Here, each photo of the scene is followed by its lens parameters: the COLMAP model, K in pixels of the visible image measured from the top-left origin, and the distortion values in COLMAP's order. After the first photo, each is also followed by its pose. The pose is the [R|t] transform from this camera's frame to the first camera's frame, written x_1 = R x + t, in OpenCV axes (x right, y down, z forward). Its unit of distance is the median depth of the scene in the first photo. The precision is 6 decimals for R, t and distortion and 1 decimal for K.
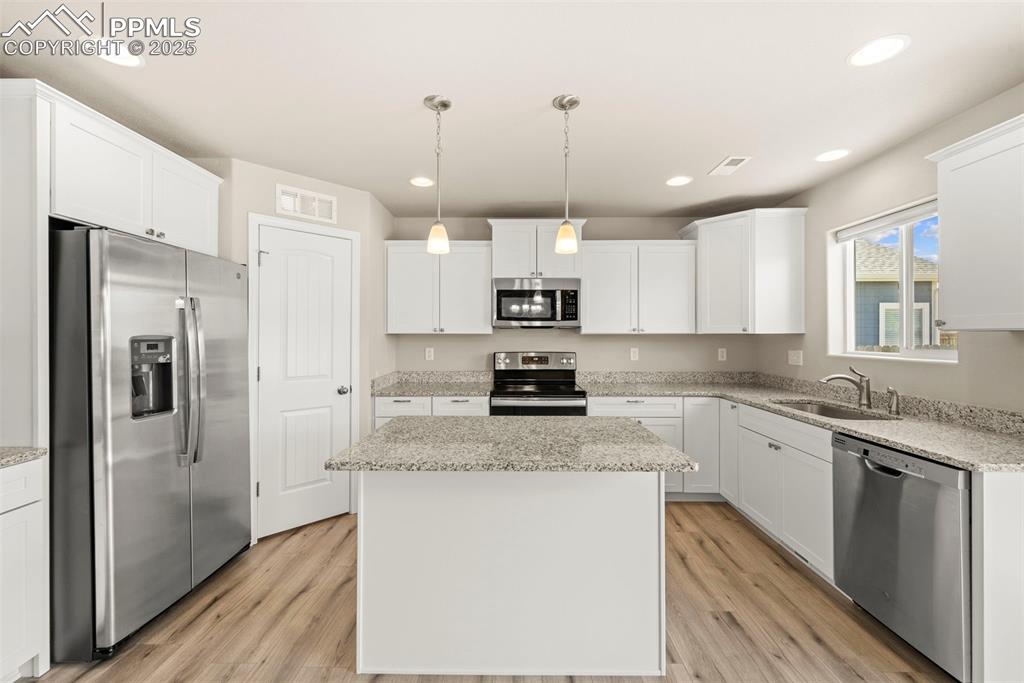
lens RADIAL K [[422.2, 0, 512.5], [0, 422.2, 336.2], [0, 0, 1]] dist [0.002573, 0.000074]
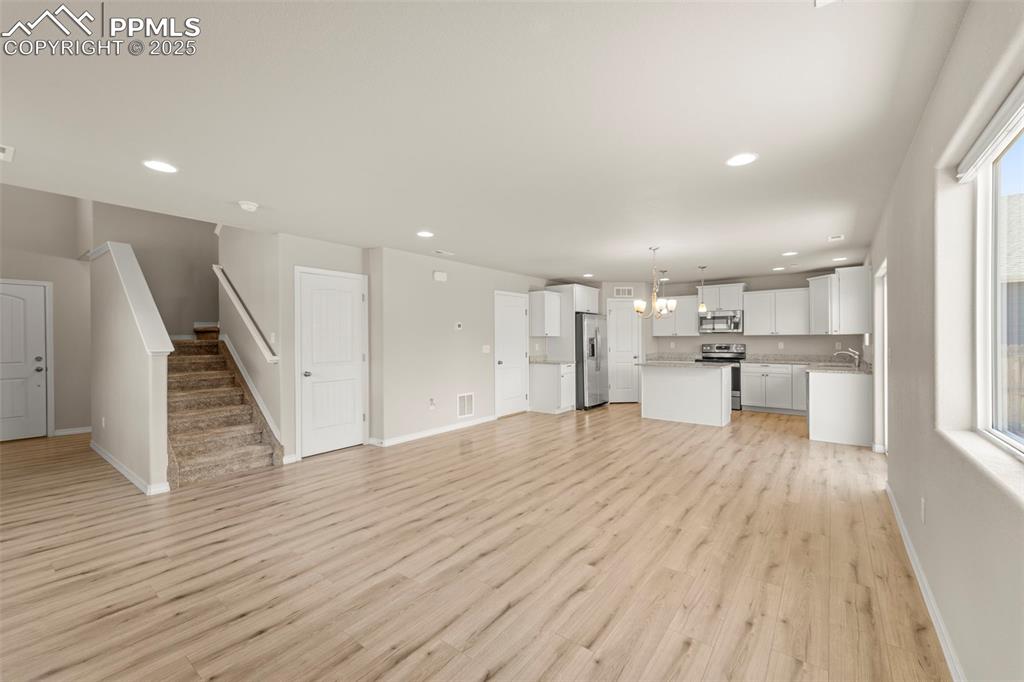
lens RADIAL K [[414.1, 0, 513.4], [0, 414.1, 339.8], [0, 0, 1]] dist [0.003075, -0.000152]
pose [[0.796560, -0.004394, -0.604543, 0.553342], [0.006697, 0.999976, 0.001556, 0.006310], [0.604522, -0.005288, 0.796571, -1.521914]]
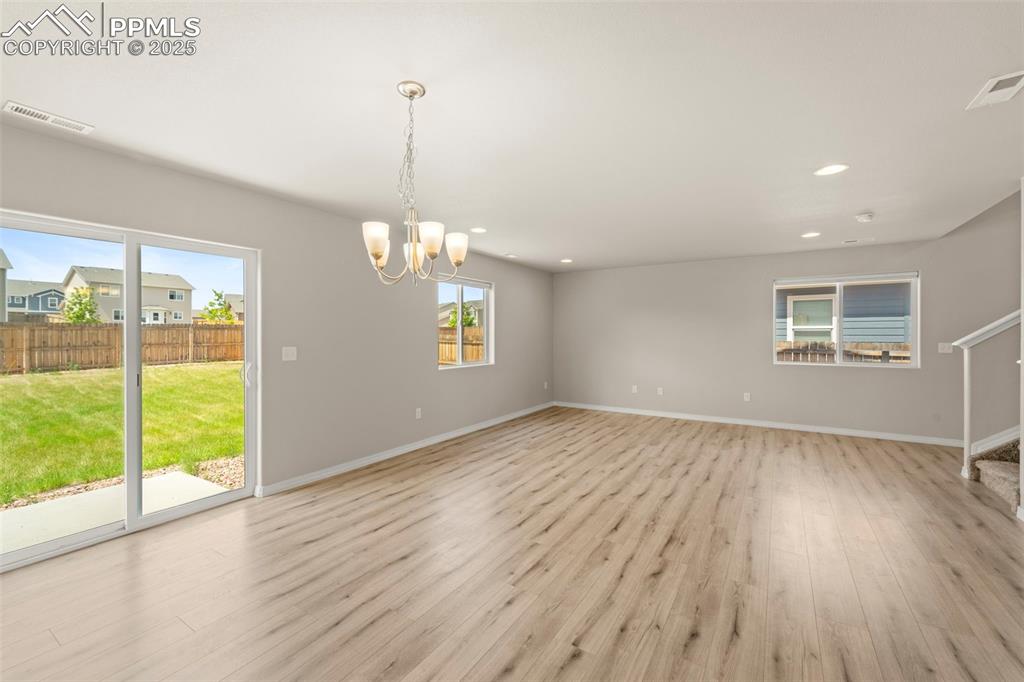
lens RADIAL K [[417.3, 0, 512.0], [0, 417.3, 341.0], [0, 0, 1]] dist [0.008339, -0.000007]
pose [[-0.844751, -0.008363, 0.535094, -0.387134], [-0.000171, 0.999882, 0.015358, 0.003629], [-0.535160, 0.012882, -0.844653, 0.444657]]
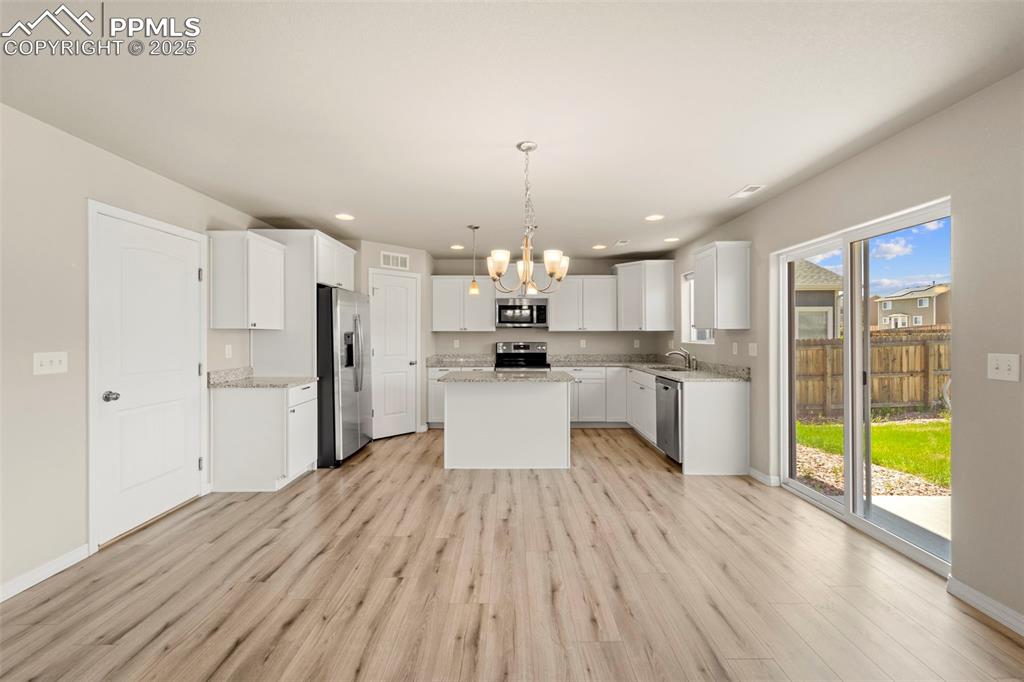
lens RADIAL K [[416.2, 0, 513.0], [0, 416.2, 337.5], [0, 0, 1]] dist [0.002676, -0.000021]
pose [[0.999931, -0.002380, 0.011479, 0.002004], [0.002298, 0.999972, 0.007115, 0.008351], [-0.011496, -0.007088, 0.999909, -0.714178]]
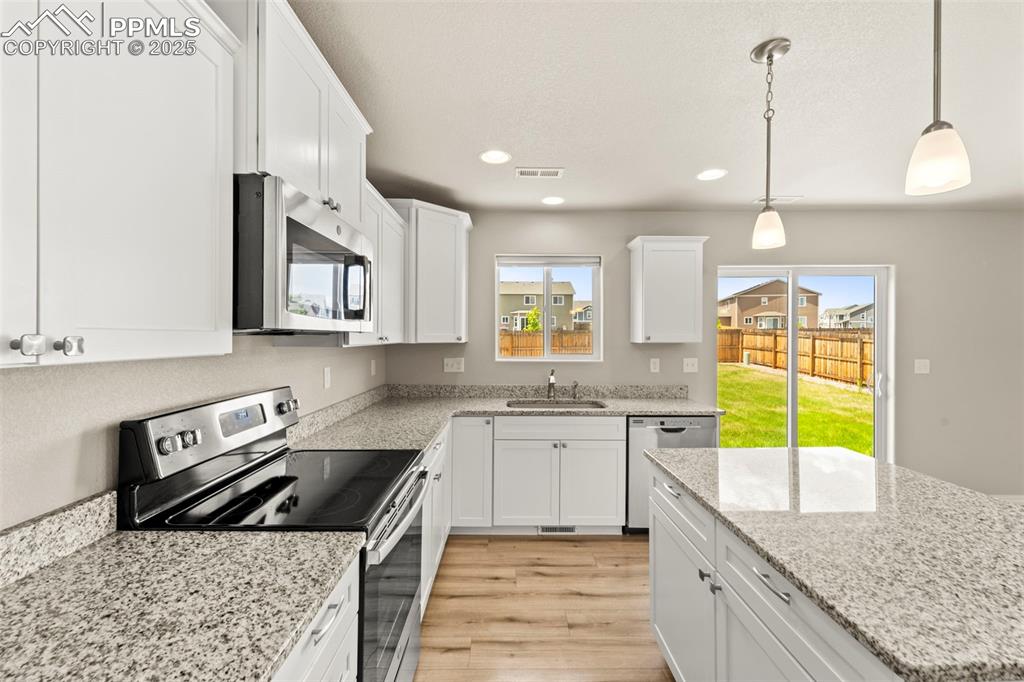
lens RADIAL K [[426.4, 0, 512.0], [0, 426.4, 341.0], [0, 0, 1]] dist [0.003251, 0.000153]
pose [[-0.014147, -0.010039, 0.999850, -0.388328], [-0.001925, 0.999948, 0.010013, -0.019970], [-0.999898, -0.001783, -0.014165, 0.887445]]
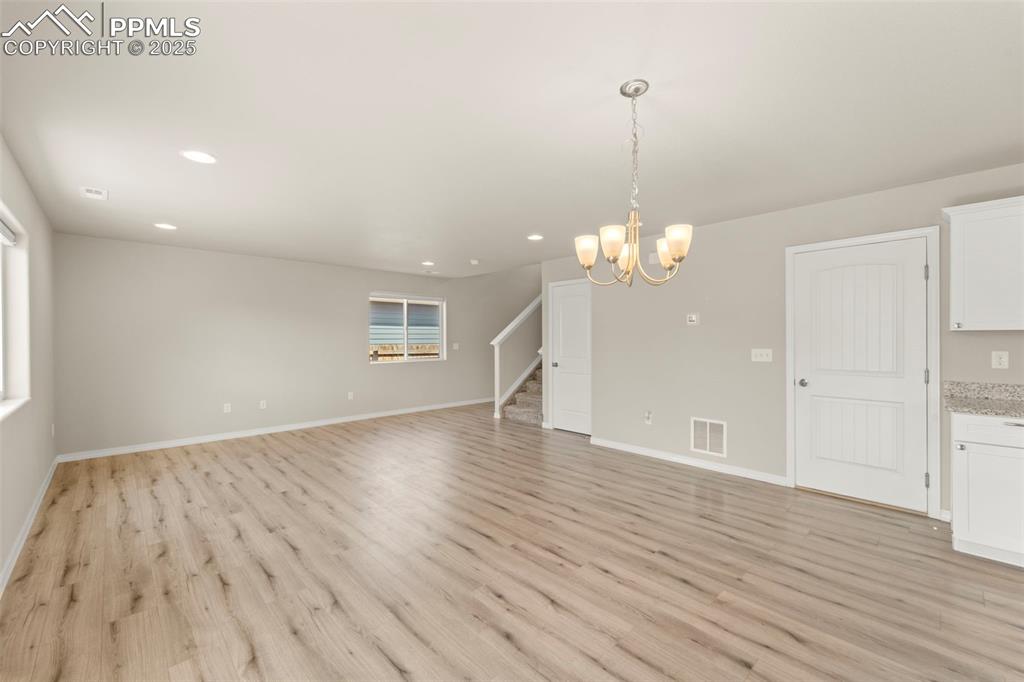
lens RADIAL K [[416.2, 0, 513.0], [0, 416.2, 337.5], [0, 0, 1]] dist [0.002676, -0.000021]
pose [[-0.717896, 0.000054, -0.696151, 0.547825], [0.002967, 0.999991, -0.002982, 0.006033], [0.696144, -0.004206, -0.717890, 0.326879]]
